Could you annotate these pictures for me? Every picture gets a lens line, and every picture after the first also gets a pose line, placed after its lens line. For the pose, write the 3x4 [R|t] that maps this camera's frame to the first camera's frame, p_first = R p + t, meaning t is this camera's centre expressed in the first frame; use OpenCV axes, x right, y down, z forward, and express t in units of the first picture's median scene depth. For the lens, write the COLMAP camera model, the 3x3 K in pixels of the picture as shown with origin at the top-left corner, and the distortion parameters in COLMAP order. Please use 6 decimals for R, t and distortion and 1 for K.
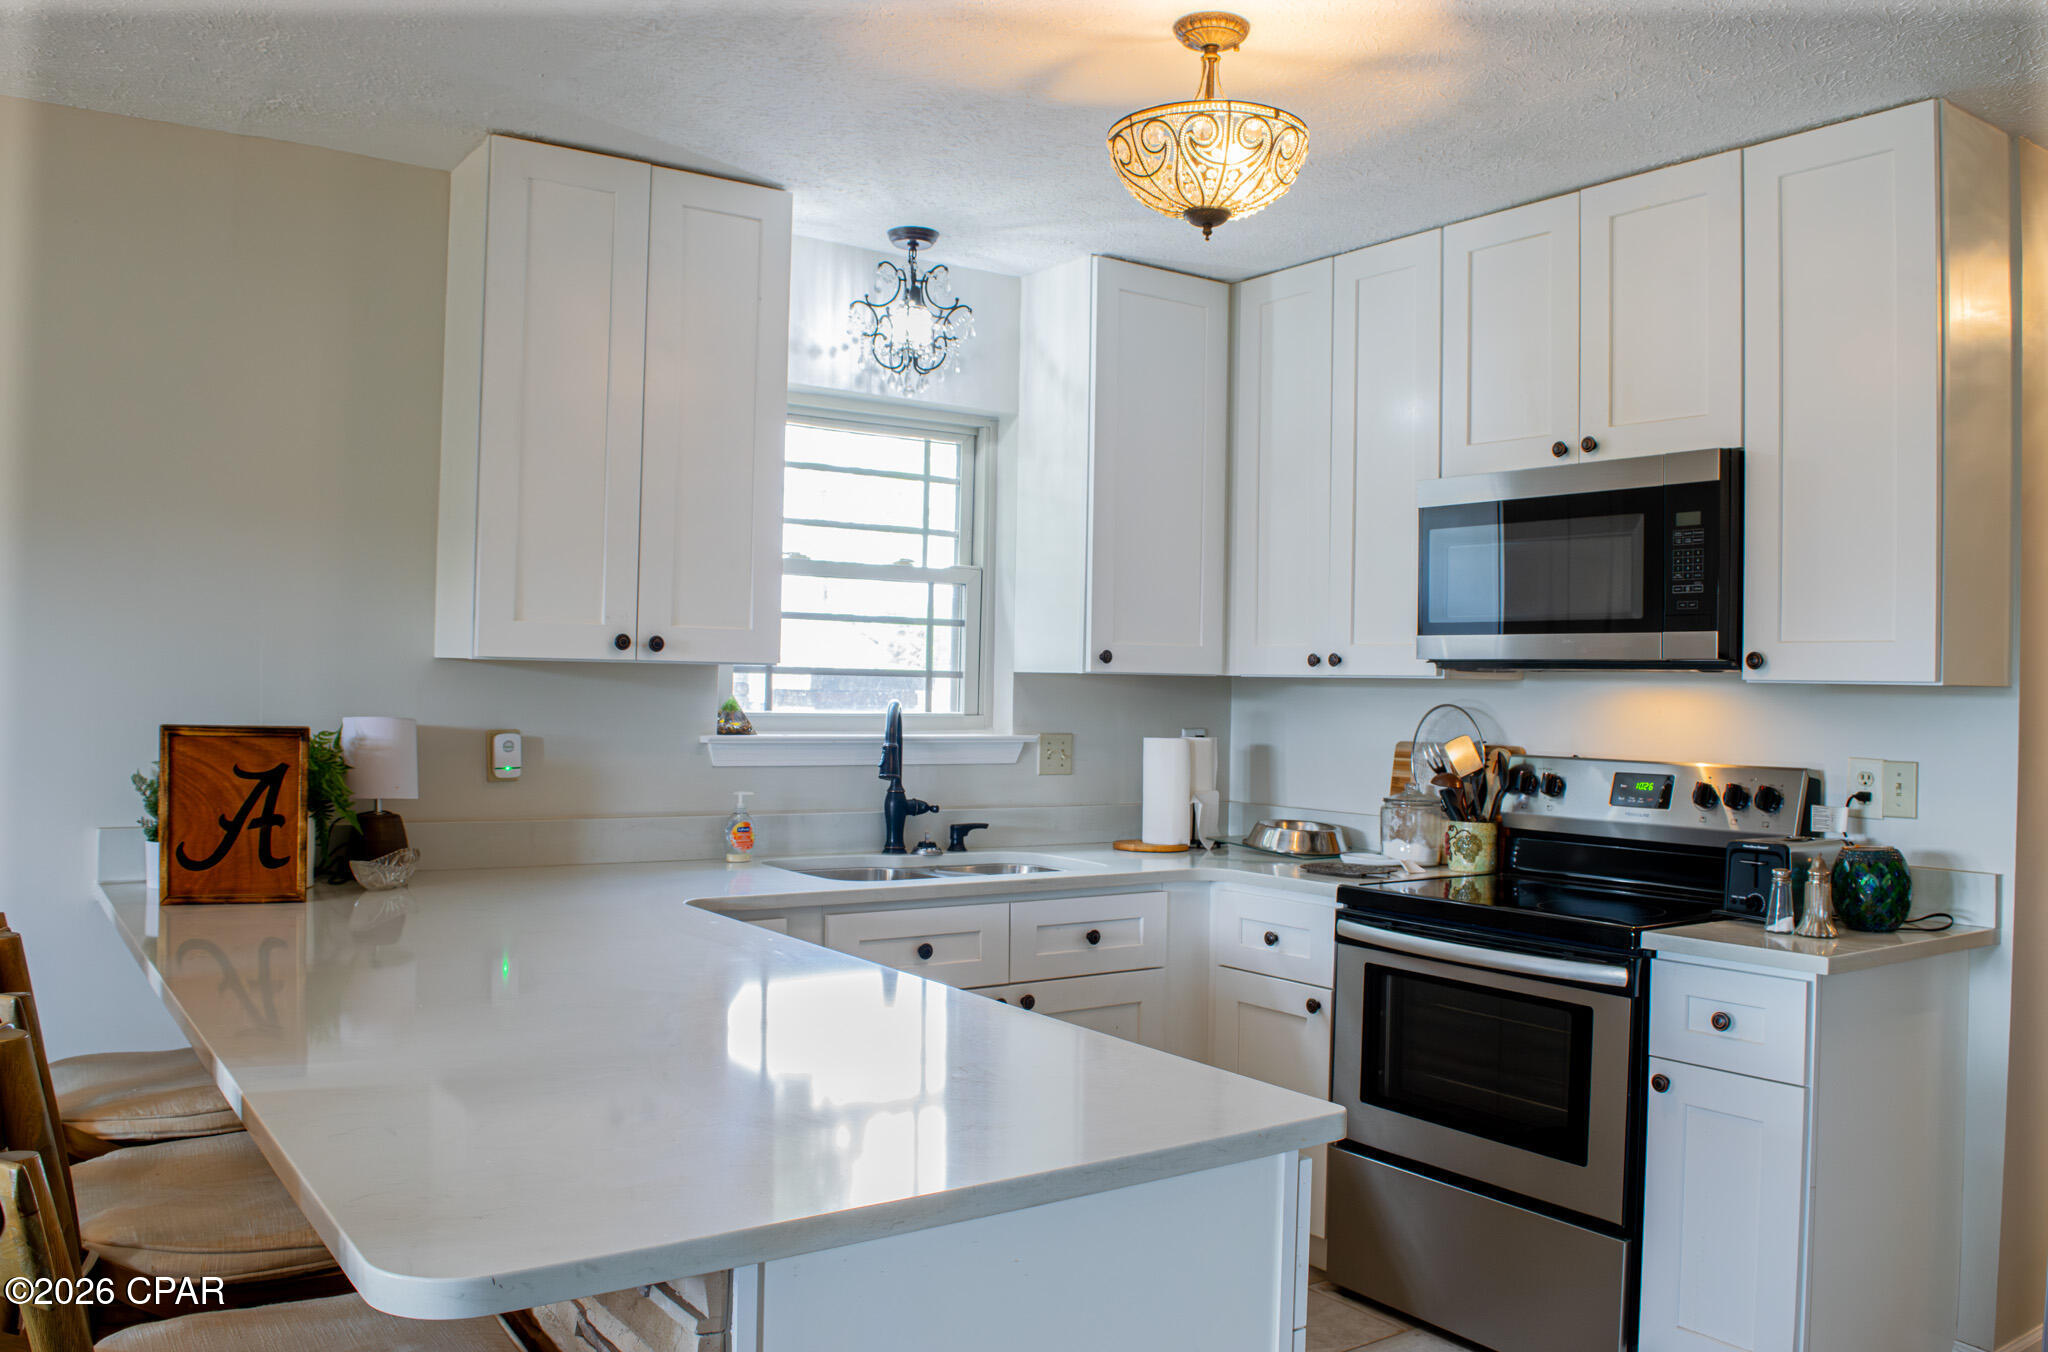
lens RADIAL K [[1598.5, 0, 1010.7], [0, 1598.5, 674.0], [0, 0, 1]] dist [-0.070254, 0.000182]
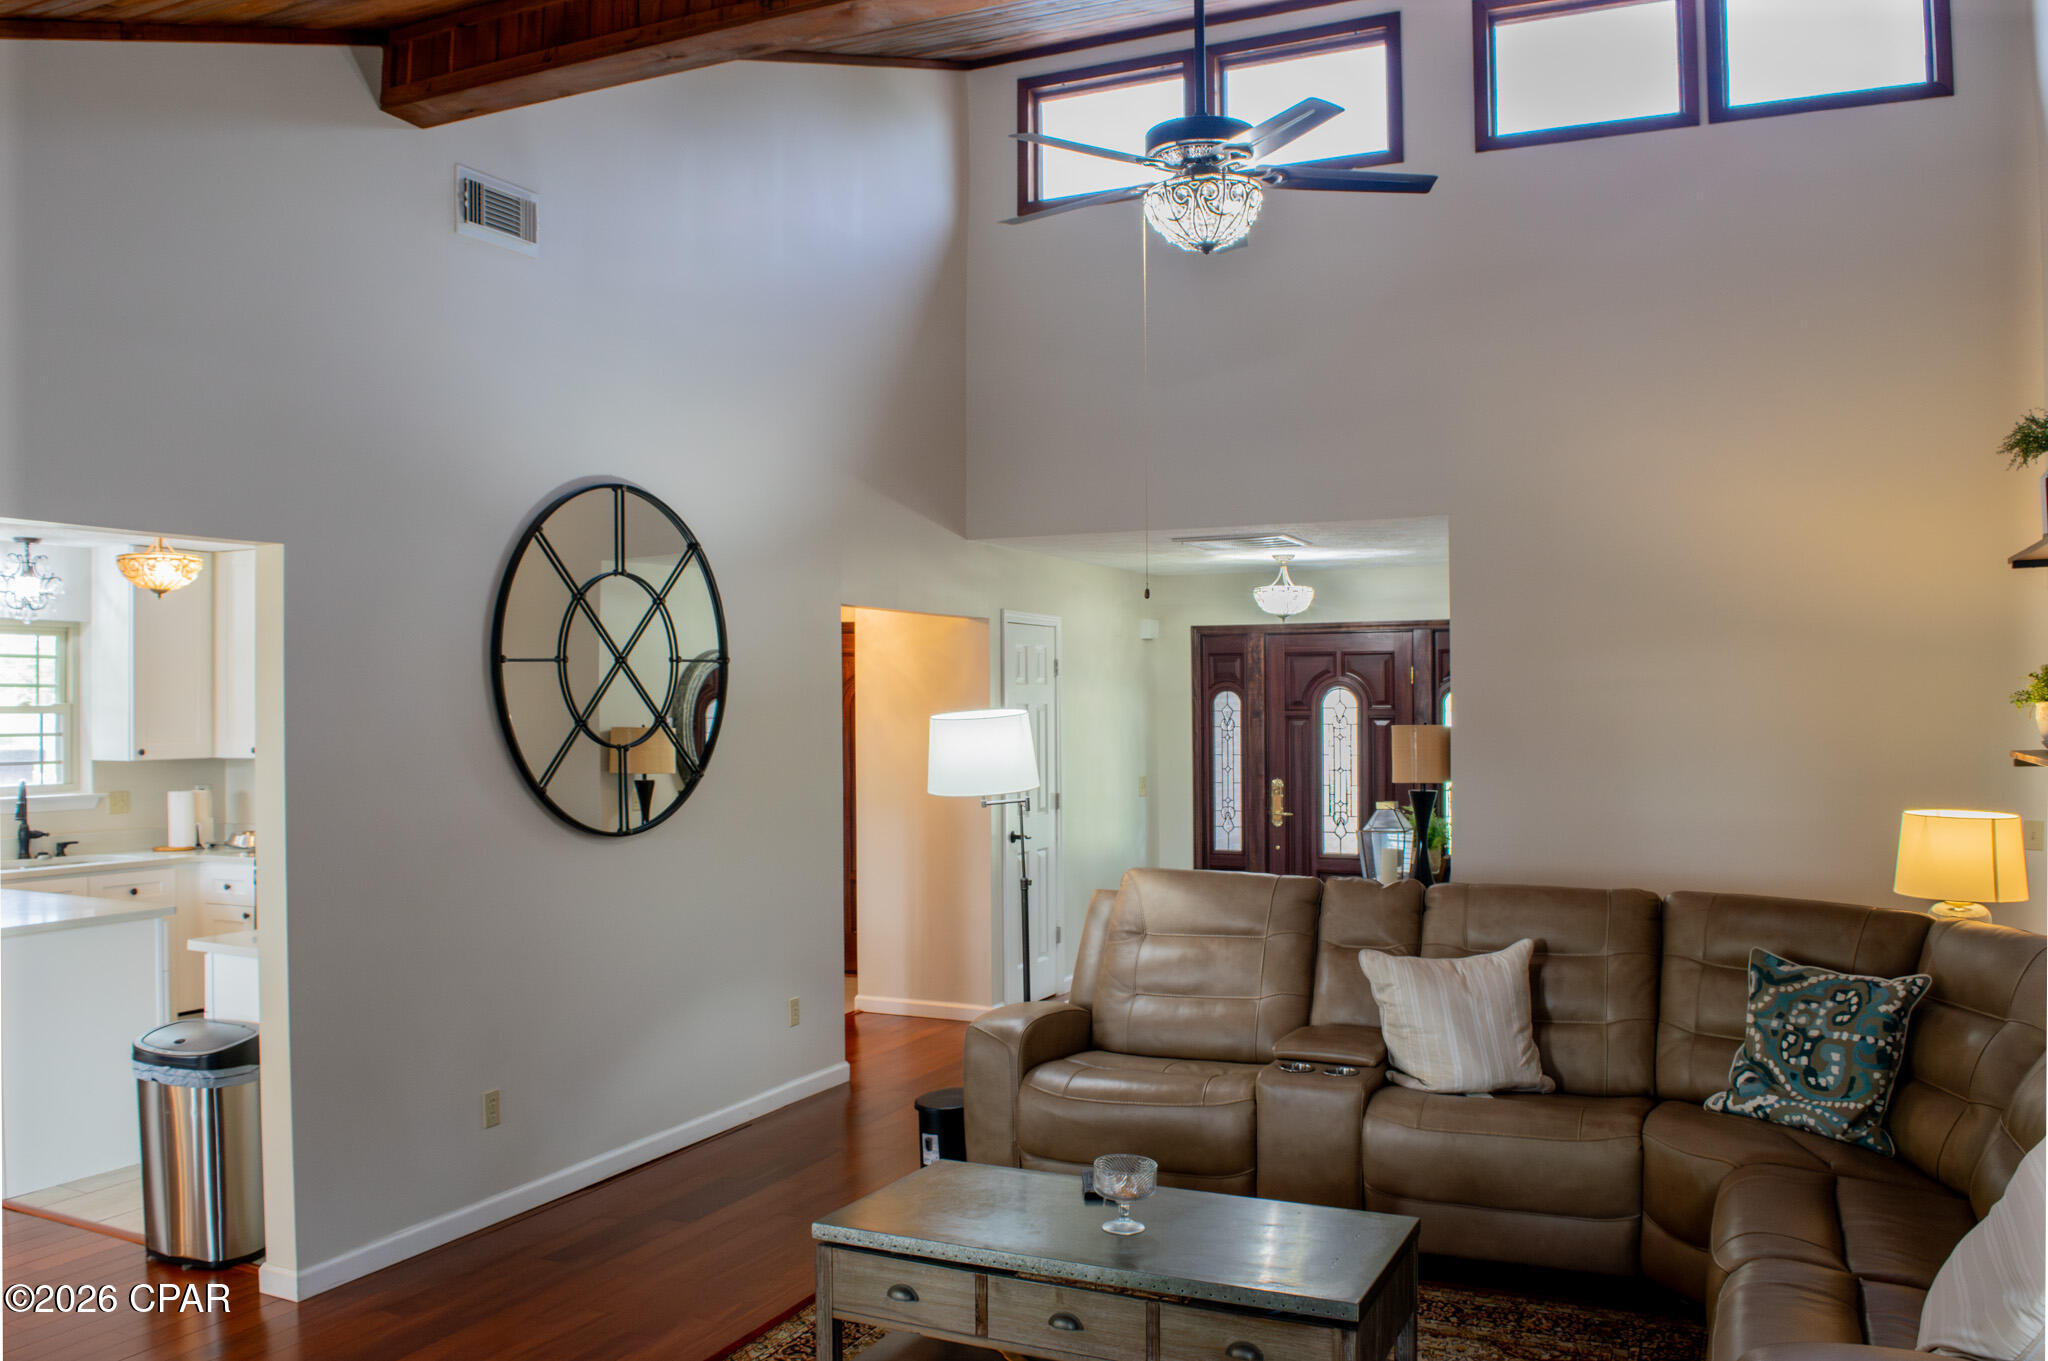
lens RADIAL K [[1601.0, 0, 1029.2], [0, 1601.0, 701.1], [0, 0, 1]] dist [-0.081825, 0.003631]
pose [[0.870419, -0.022586, 0.491793, 0.077083], [0.019216, 0.999744, 0.011903, -0.085105], [-0.491936, -0.000910, 0.870631, -1.354134]]
